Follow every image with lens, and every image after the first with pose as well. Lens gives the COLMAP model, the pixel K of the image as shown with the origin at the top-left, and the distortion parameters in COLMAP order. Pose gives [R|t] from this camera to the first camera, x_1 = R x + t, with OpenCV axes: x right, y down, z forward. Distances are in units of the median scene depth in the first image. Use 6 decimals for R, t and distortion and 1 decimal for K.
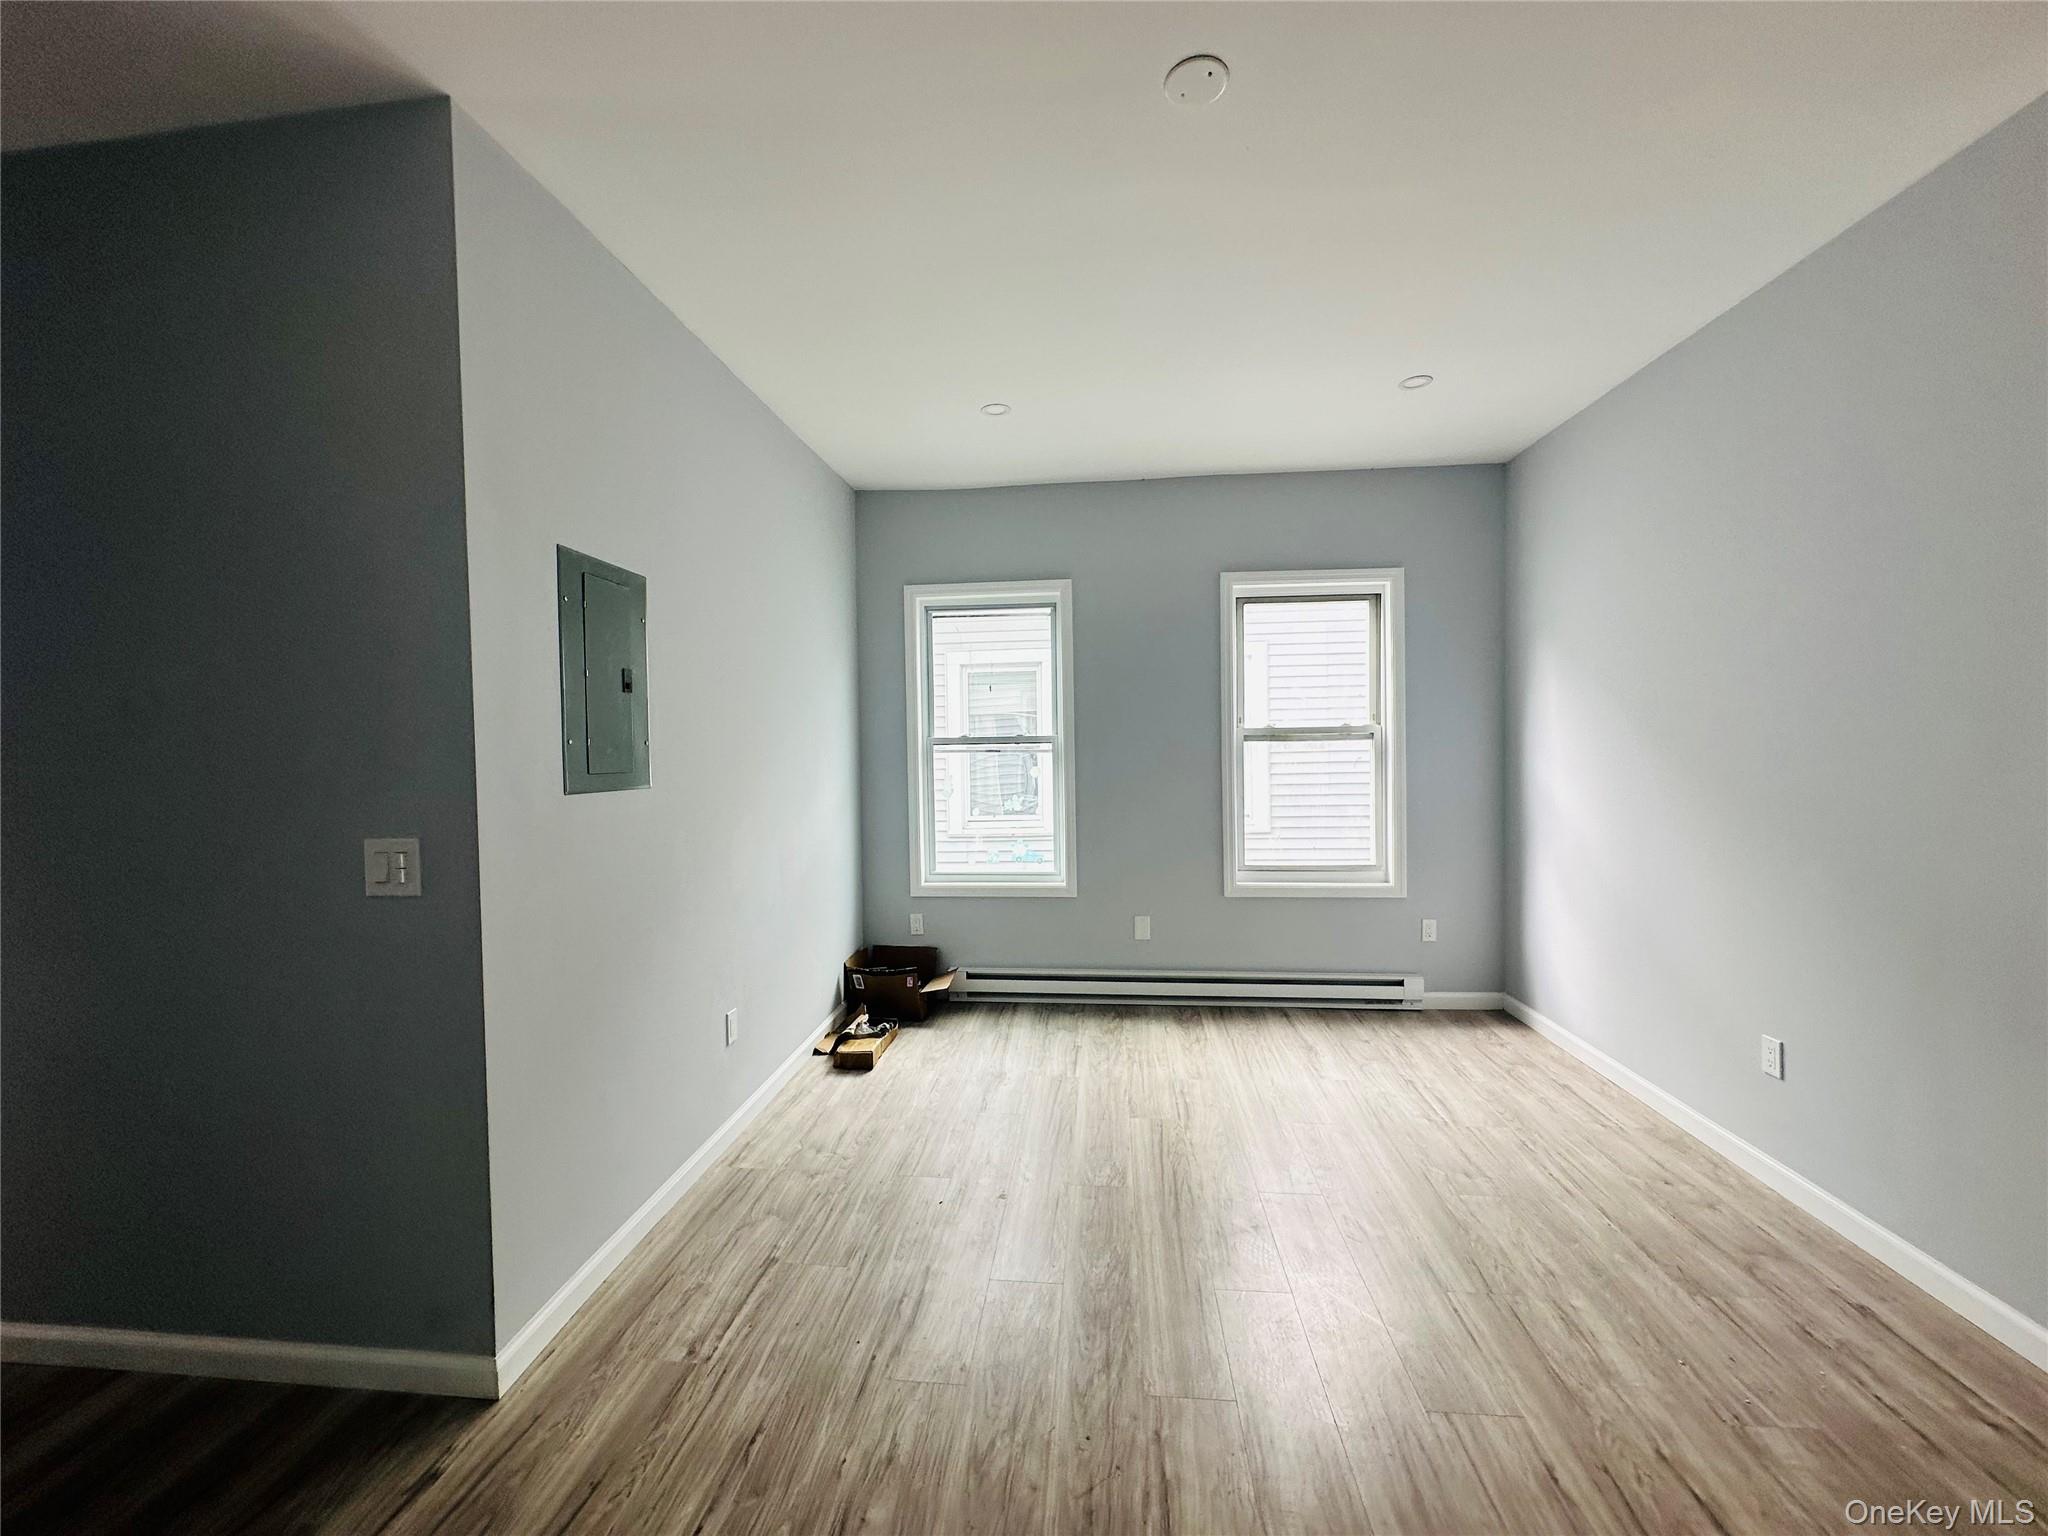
lens RADIAL K [[814.6, 0, 1022.4], [0, 814.6, 767.2], [0, 0, 1]] dist [-0.001696, 0.000607]
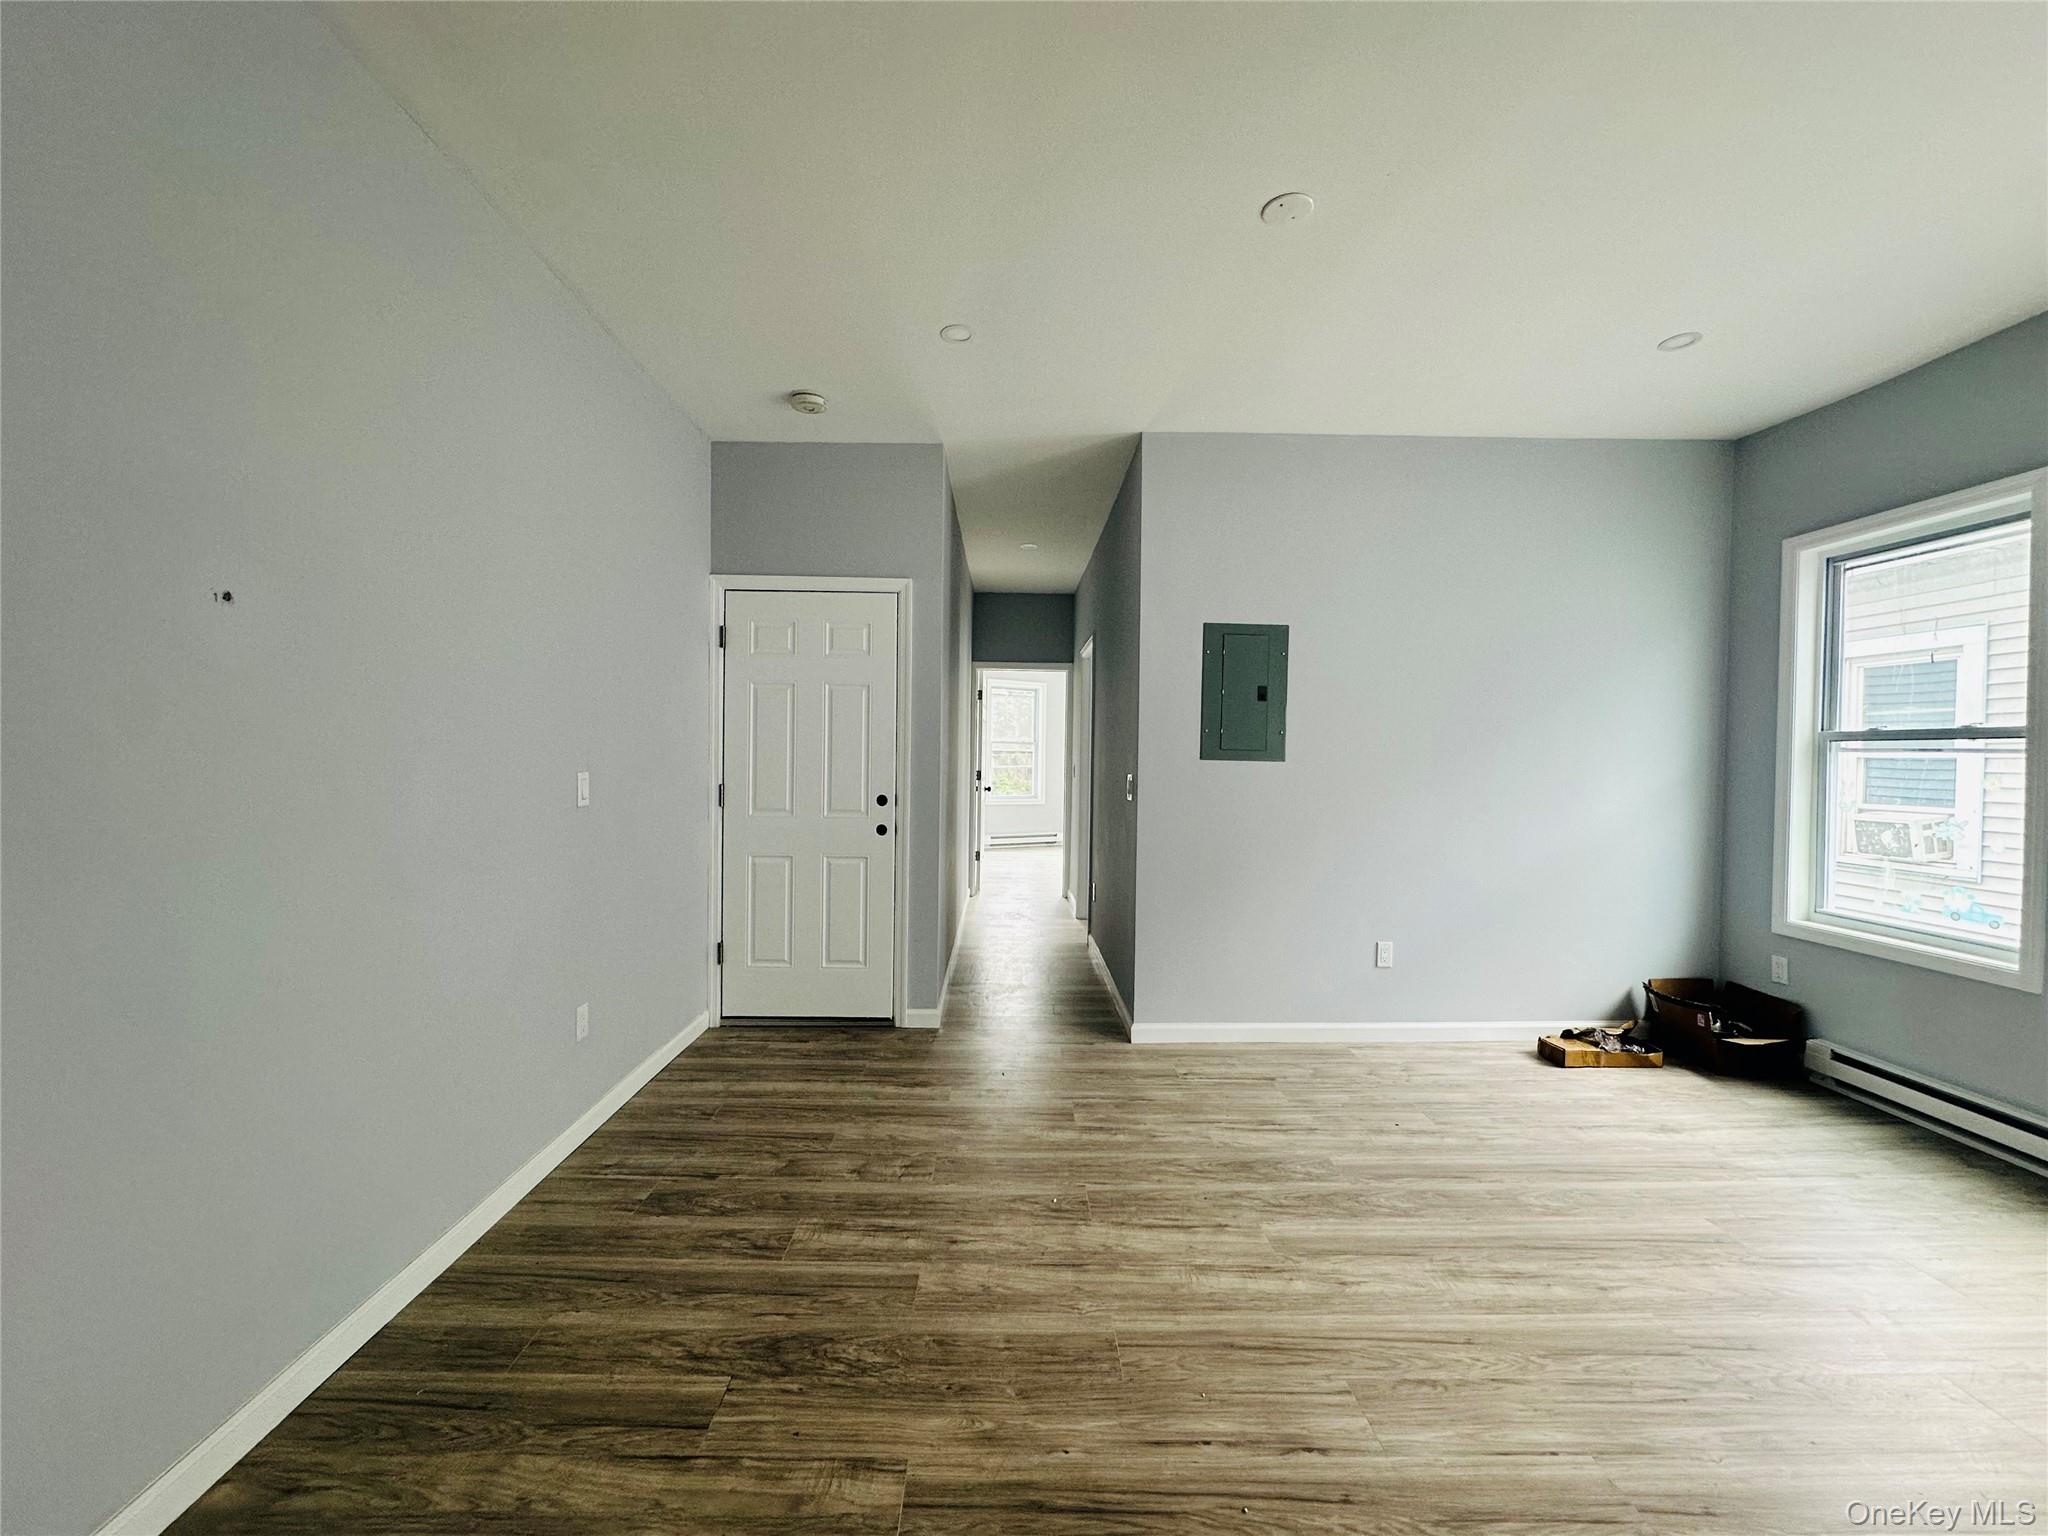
lens RADIAL K [[814.6, 0, 1022.4], [0, 814.6, 767.2], [0, 0, 1]] dist [-0.001696, 0.000607]
pose [[0.124795, 0.032879, -0.991638, 0.678645], [-0.042959, 0.998693, 0.027706, 0.009995], [0.991252, 0.039143, 0.126045, 0.210902]]
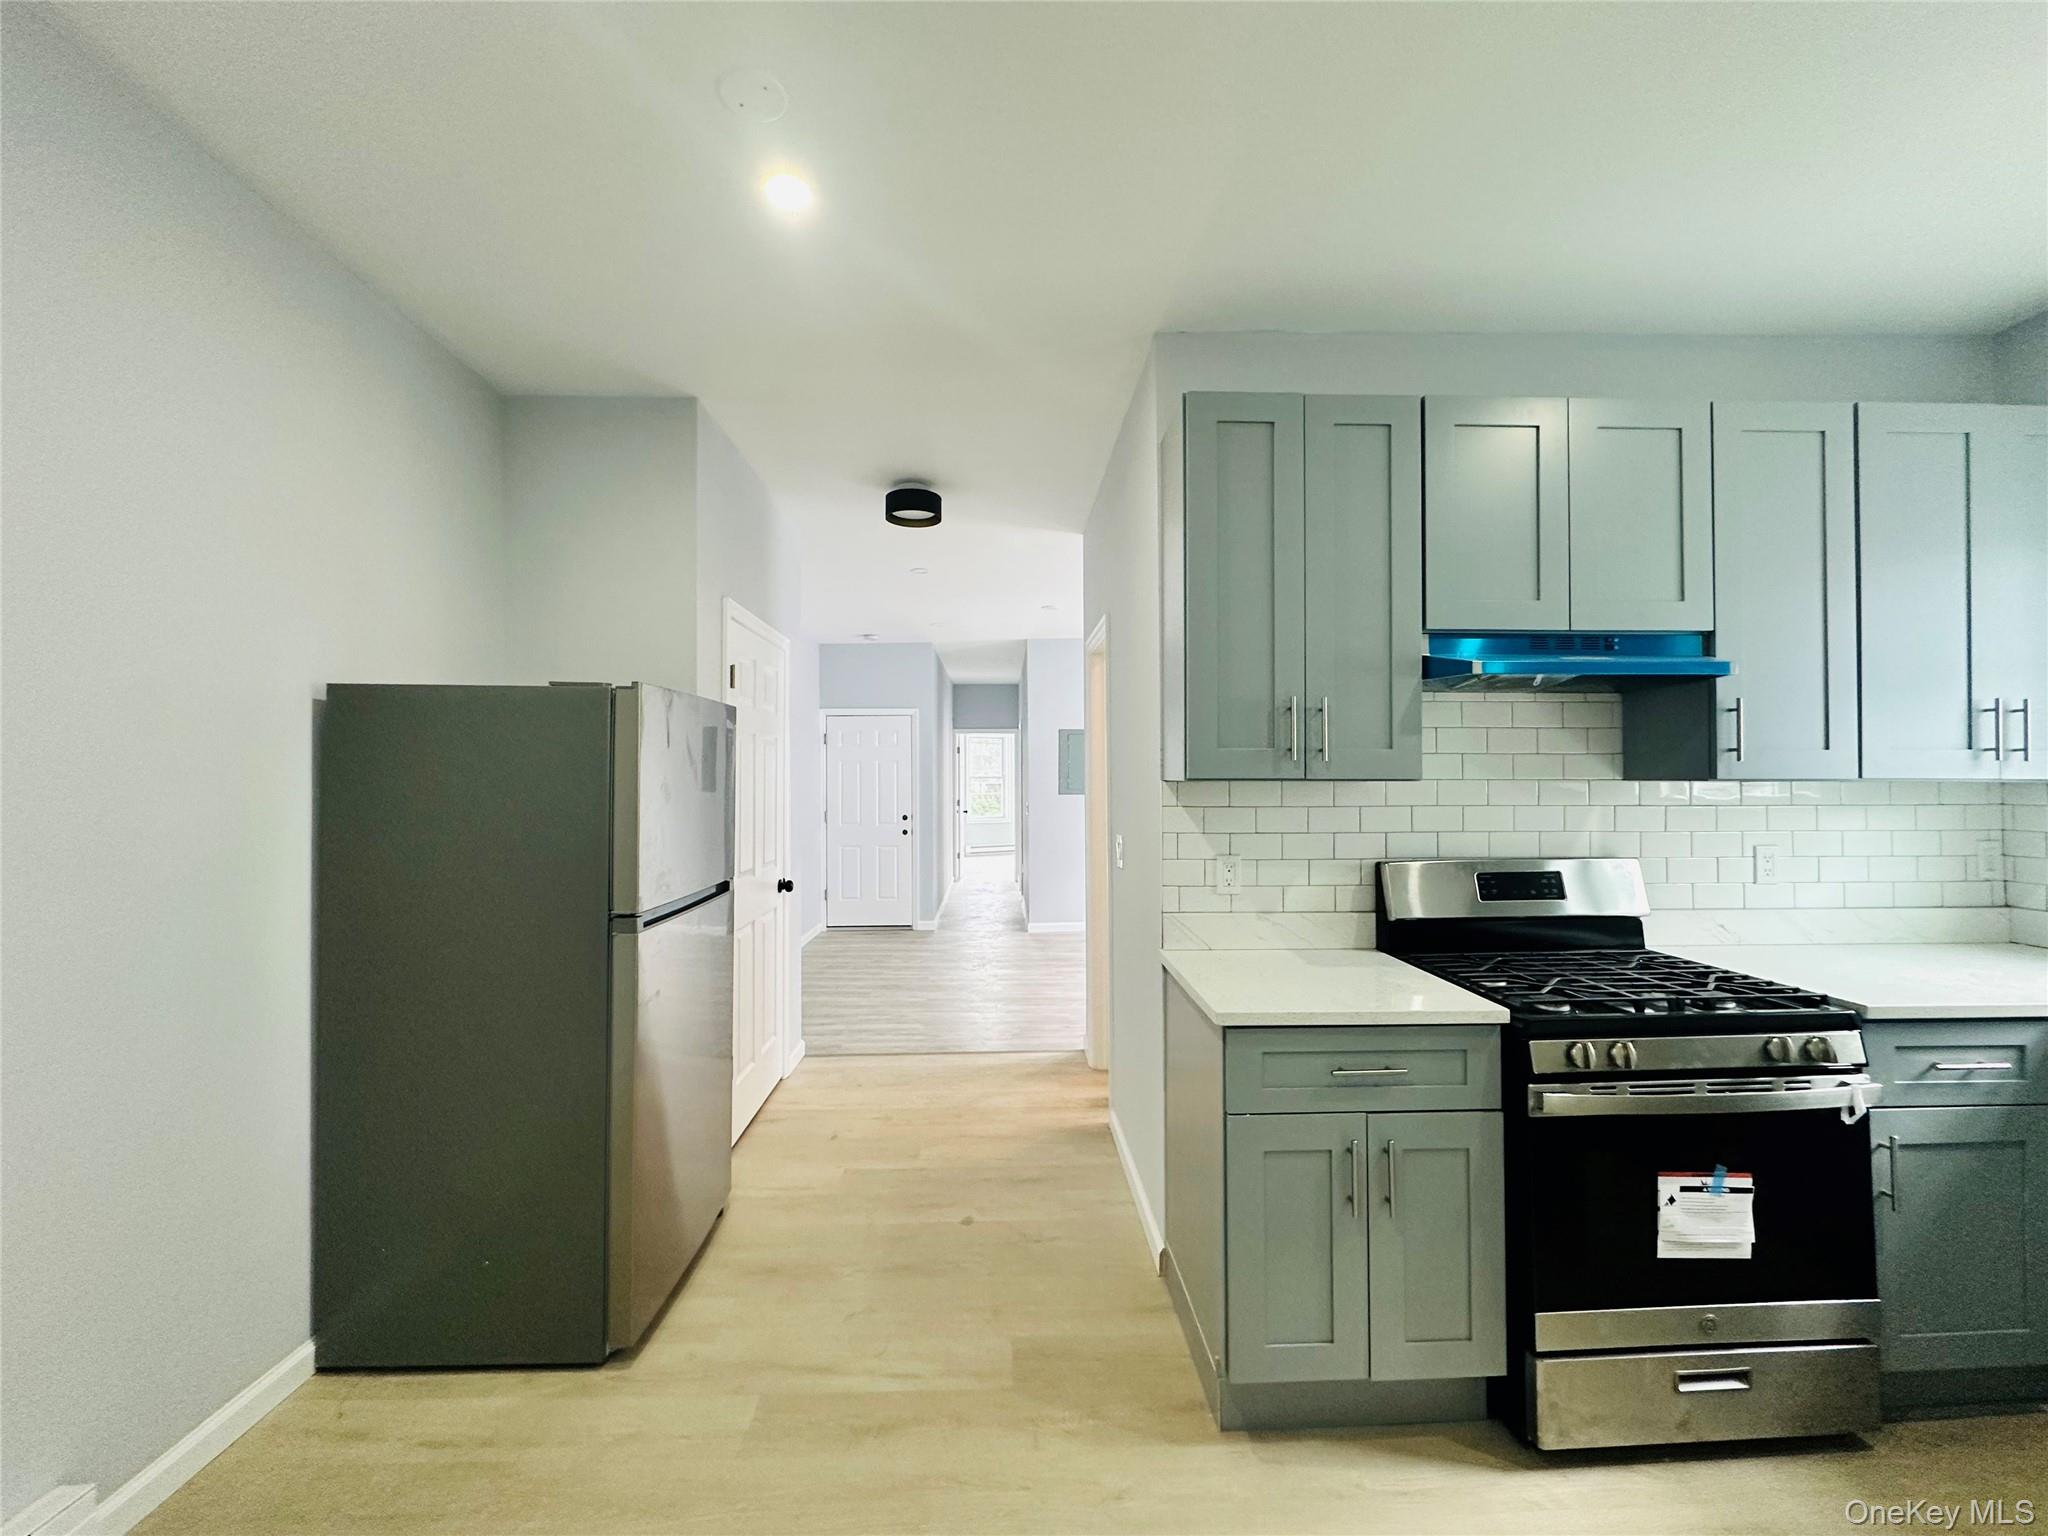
lens RADIAL K [[814.6, 0, 1022.4], [0, 814.6, 767.2], [0, 0, 1]] dist [-0.001696, 0.000607]
pose [[0.134082, 0.002740, -0.990966, 1.799153], [-0.024077, 0.999710, -0.000494, -0.050564], [0.990678, 0.023926, 0.134109, 0.180419]]
